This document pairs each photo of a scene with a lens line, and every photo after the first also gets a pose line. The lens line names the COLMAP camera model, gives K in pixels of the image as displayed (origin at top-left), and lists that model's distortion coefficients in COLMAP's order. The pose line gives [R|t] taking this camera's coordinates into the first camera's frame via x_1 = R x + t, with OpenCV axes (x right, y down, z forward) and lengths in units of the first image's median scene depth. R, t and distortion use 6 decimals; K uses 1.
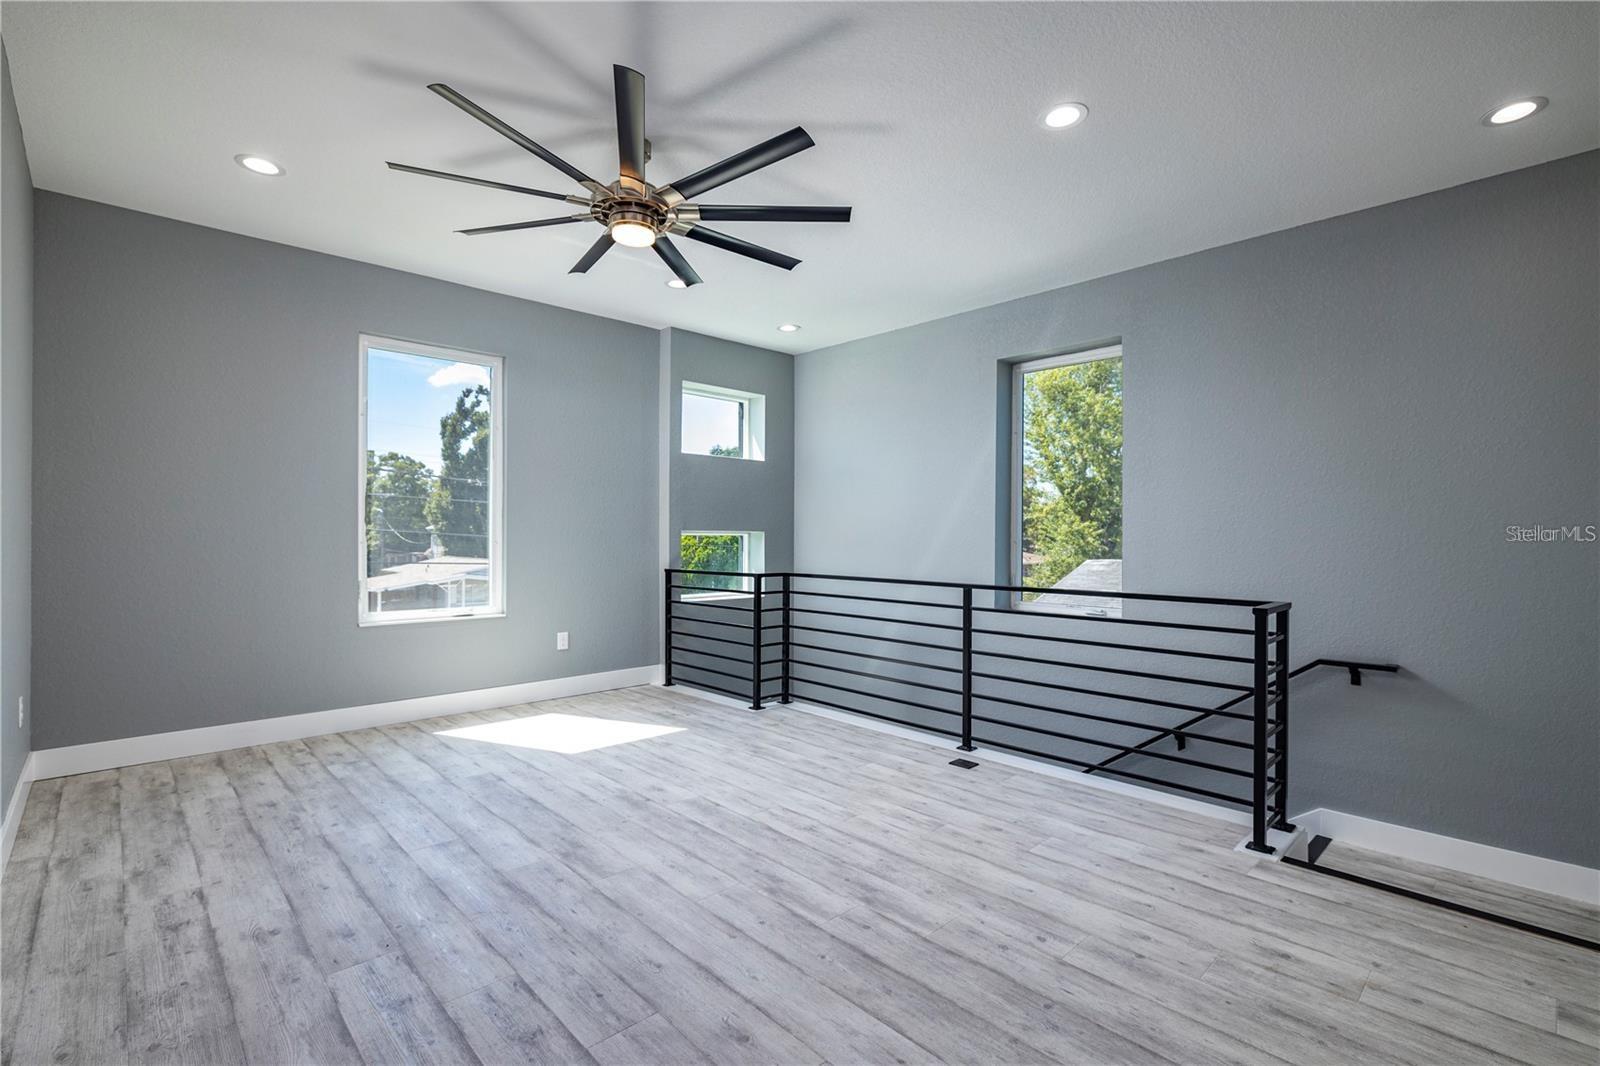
lens RADIAL K [[730.5, 0, 798.2], [0, 730.5, 541.2], [0, 0, 1]] dist [-0.000944, 0.000038]
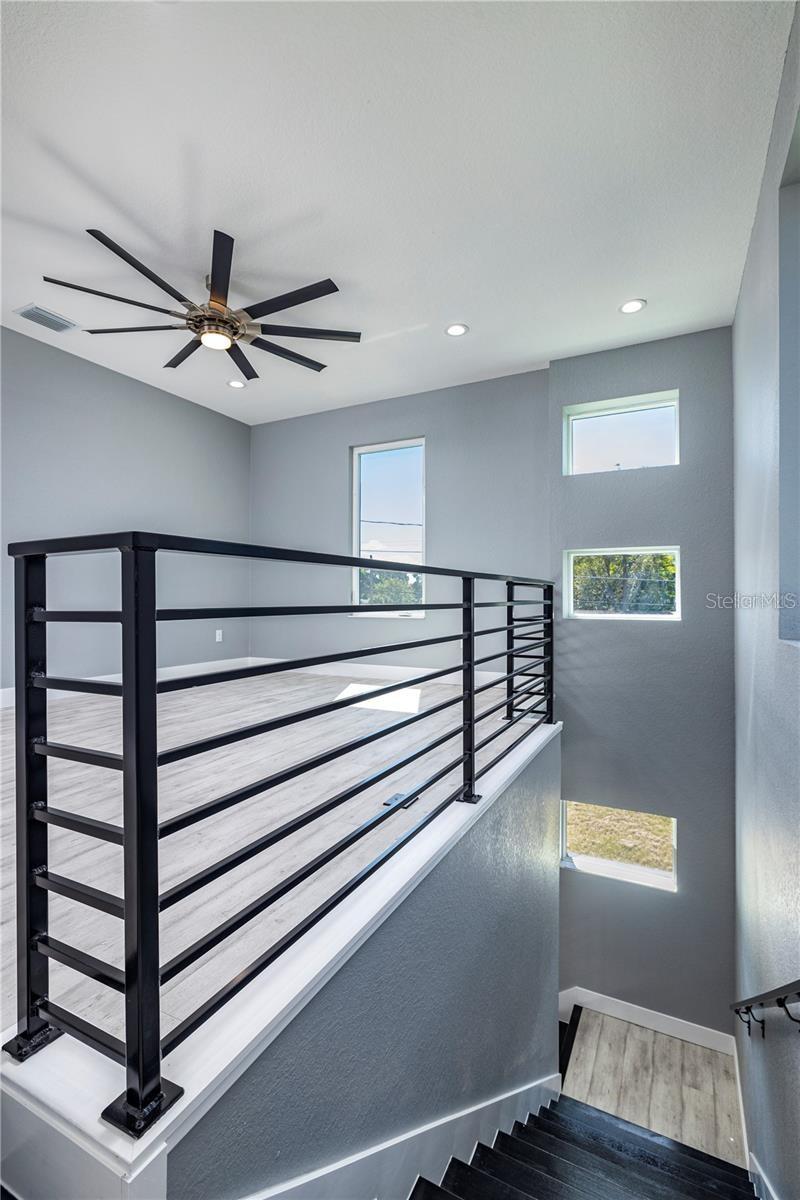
lens RADIAL K [[547.9, 0, 399.8], [0, 547.9, 601.6], [0, 0, 1]] dist [-0.000944, 0.000038]
pose [[0.332681, -0.006339, -0.943018, 0.734159], [0.003509, 0.999979, -0.005483, 0.091339], [0.943033, -0.001485, 0.332696, 0.755981]]
